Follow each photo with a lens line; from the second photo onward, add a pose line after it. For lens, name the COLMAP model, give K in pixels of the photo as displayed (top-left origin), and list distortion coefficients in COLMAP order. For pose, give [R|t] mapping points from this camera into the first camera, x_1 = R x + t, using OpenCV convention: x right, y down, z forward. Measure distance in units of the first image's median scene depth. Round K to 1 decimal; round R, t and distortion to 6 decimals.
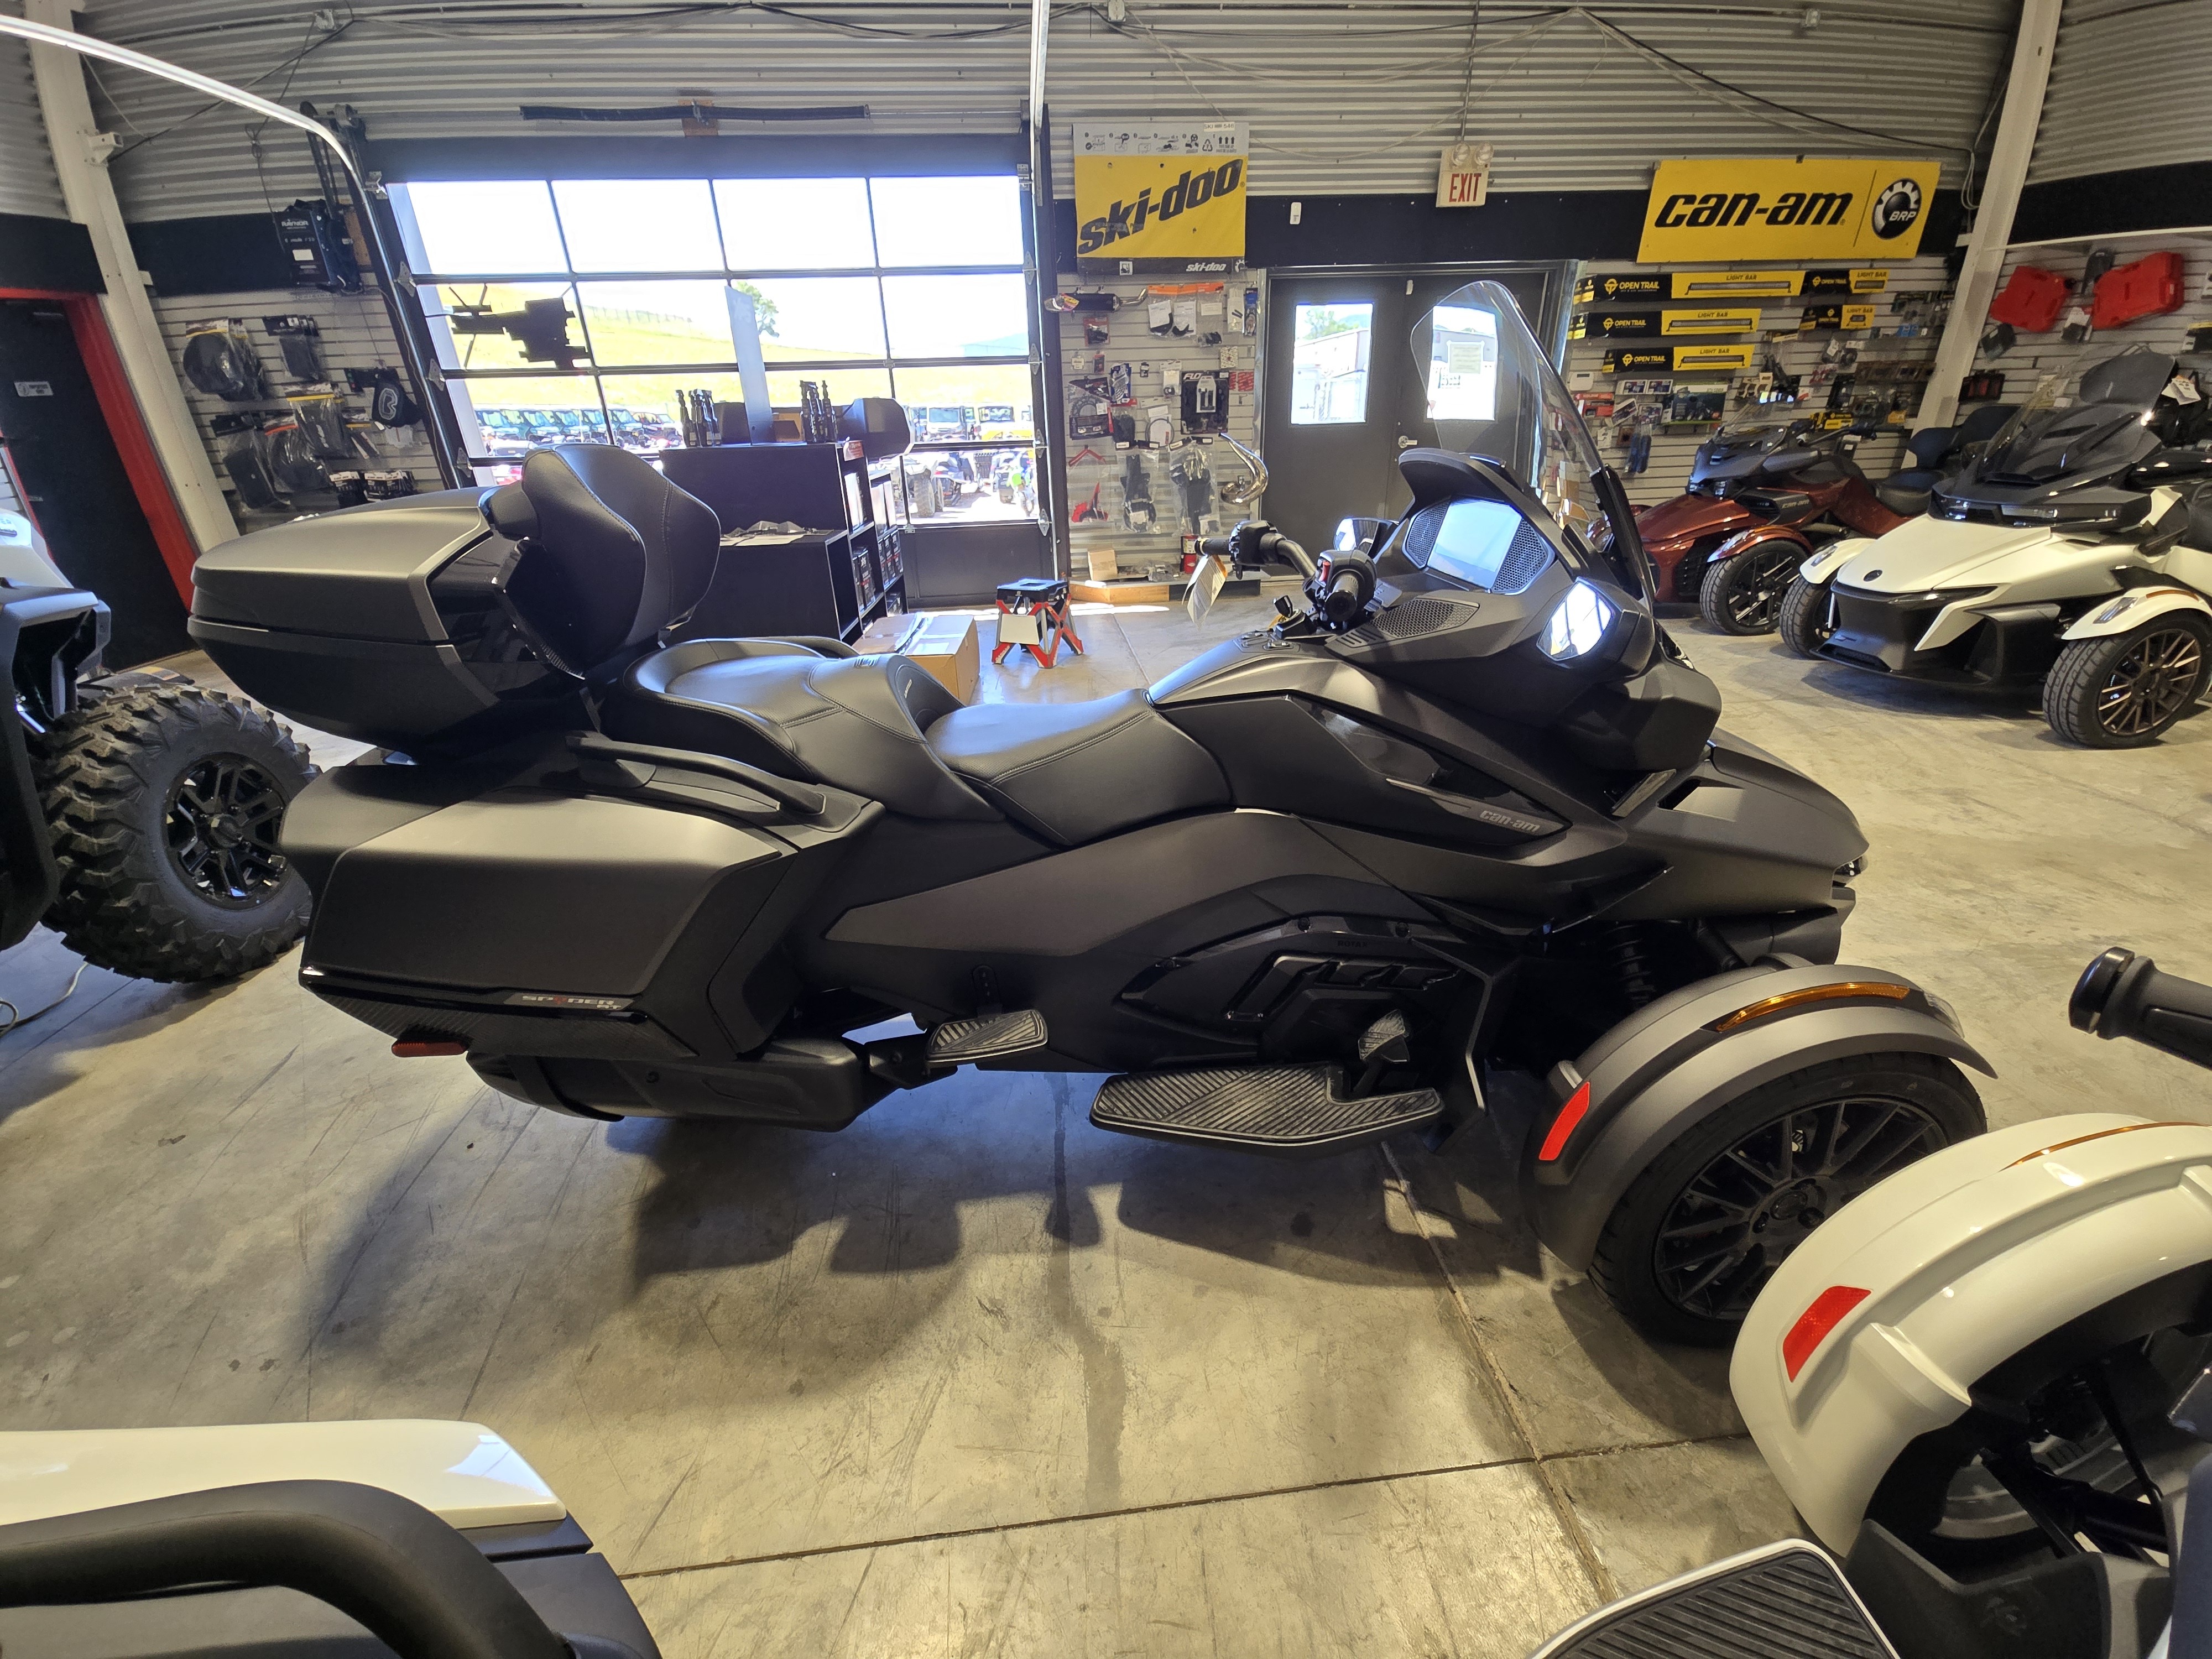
lens RADIAL K [[906.2, 0, 1106.0], [0, 906.2, 829.5], [0, 0, 1]] dist [0.010453, -0.005501]
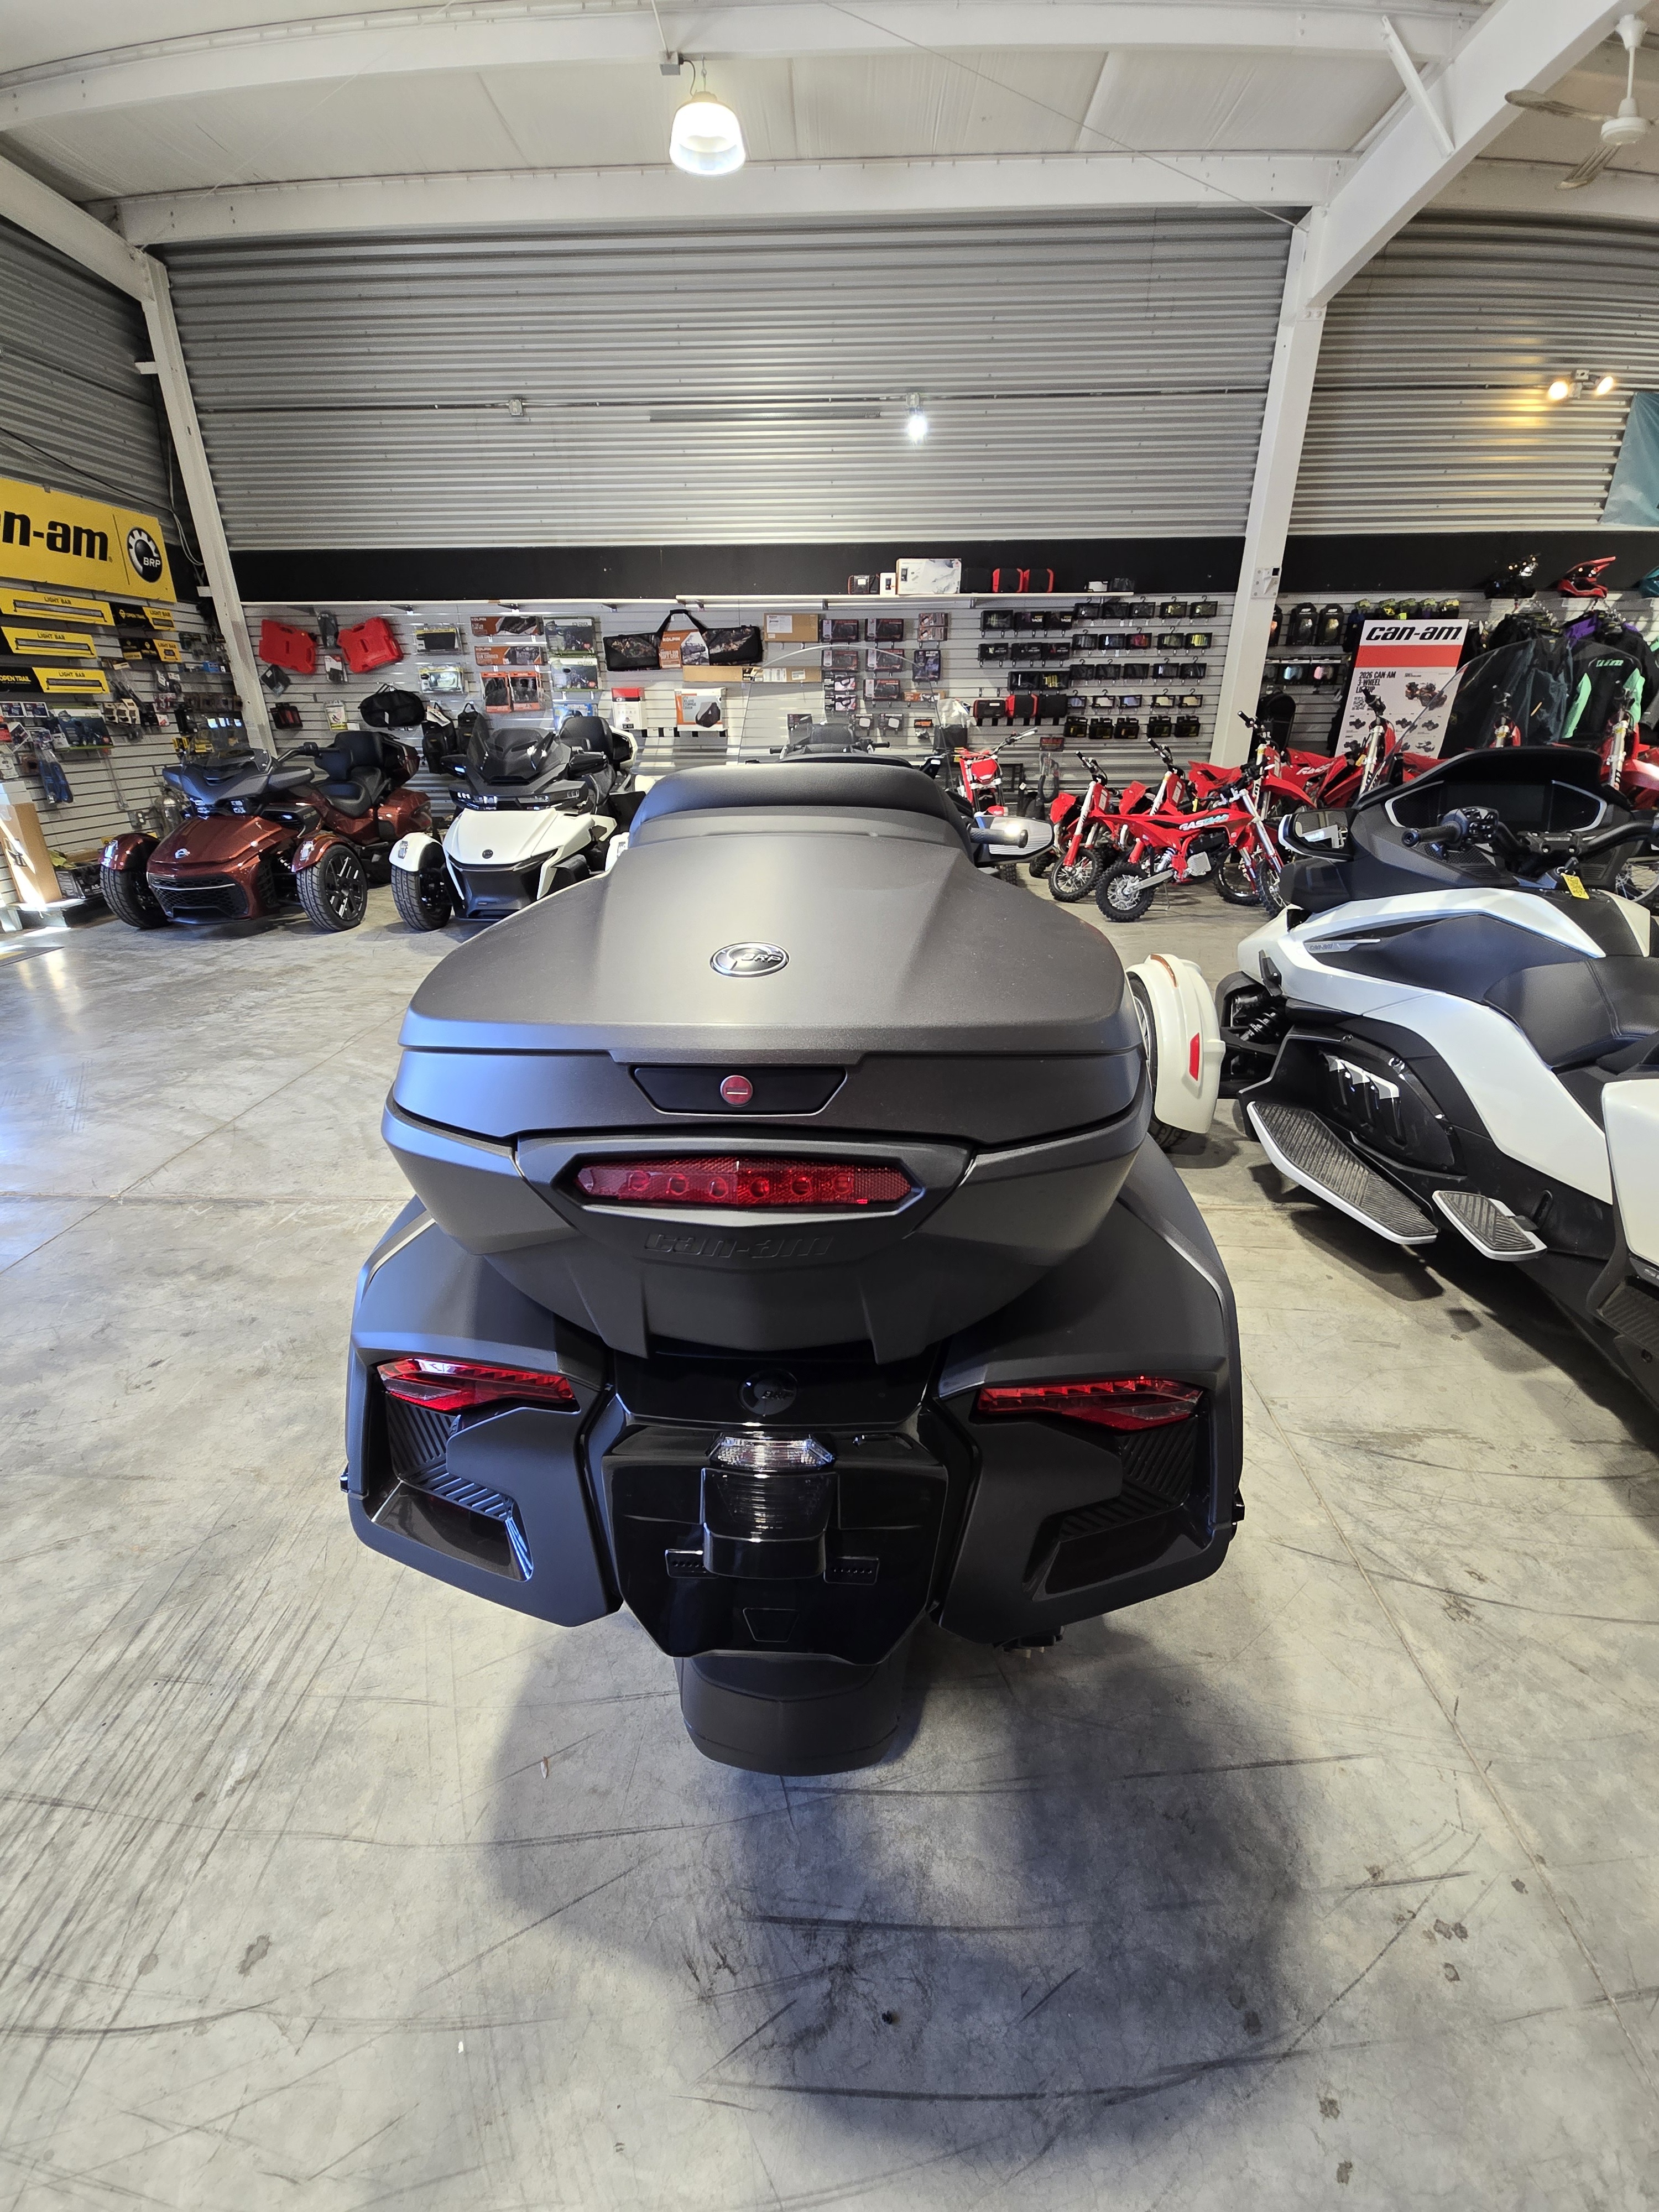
lens RADIAL K [[906.2, 0, 821.1], [0, 906.2, 1106.3], [0, 0, 1]] dist [0.010453, -0.005501]
pose [[0.127616, -0.374453, 0.918422, -0.284080], [0.417909, 0.860081, 0.292597, -0.087773], [-0.899481, 0.346477, 0.266248, 0.197469]]
